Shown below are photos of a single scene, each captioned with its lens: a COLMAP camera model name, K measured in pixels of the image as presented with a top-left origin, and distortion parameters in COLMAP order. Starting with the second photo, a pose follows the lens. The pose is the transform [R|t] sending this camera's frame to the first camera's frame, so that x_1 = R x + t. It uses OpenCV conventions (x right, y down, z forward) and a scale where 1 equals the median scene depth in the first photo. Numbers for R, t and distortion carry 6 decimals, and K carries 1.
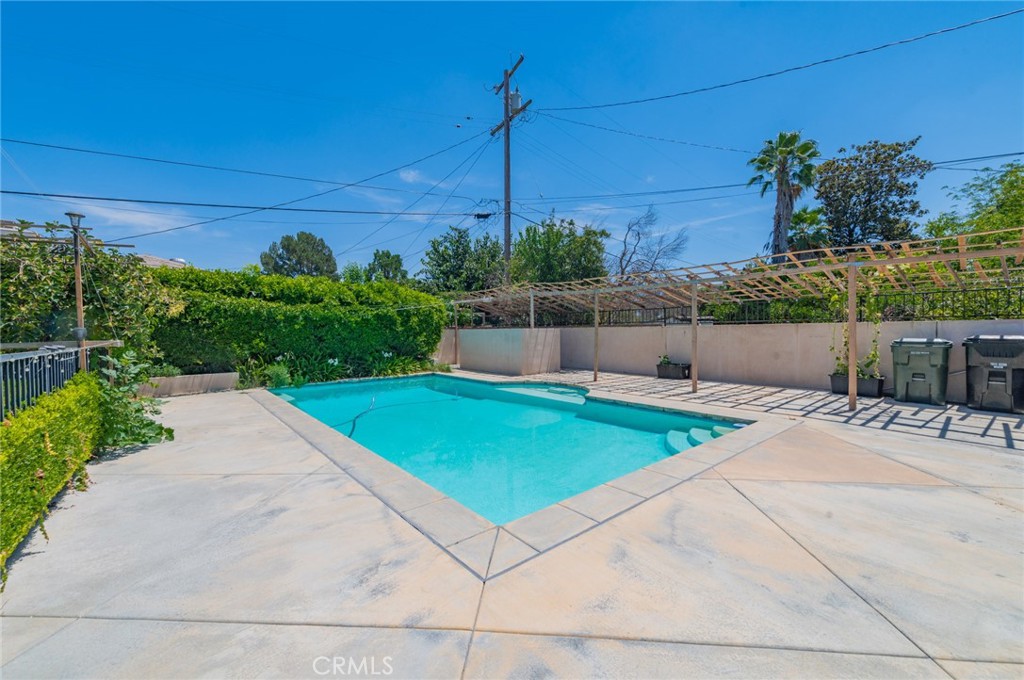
lens RADIAL K [[410.9, 0, 513.1], [0, 410.9, 339.5], [0, 0, 1]] dist [0.020122, 0.000115]
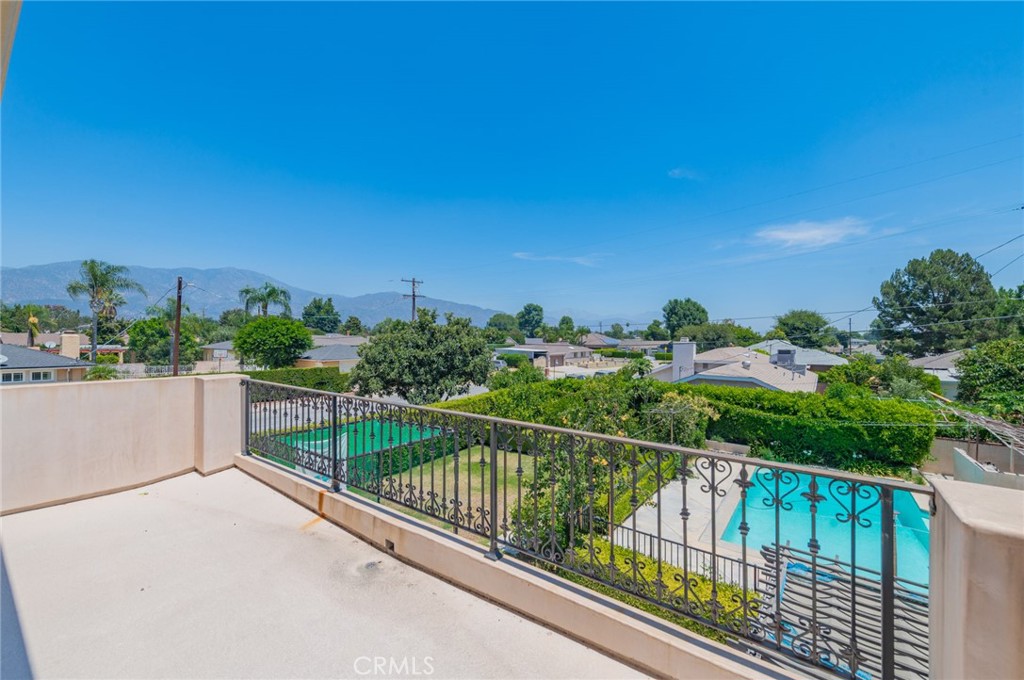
lens RADIAL K [[410.9, 0, 513.5], [0, 410.9, 335.8], [0, 0, 1]] dist [0.020122, 0.000115]
pose [[0.238836, 0.012985, -0.970973, 0.754788], [-0.025427, 0.999651, 0.007114, -0.340439], [0.970727, 0.022990, 0.239083, -0.428733]]
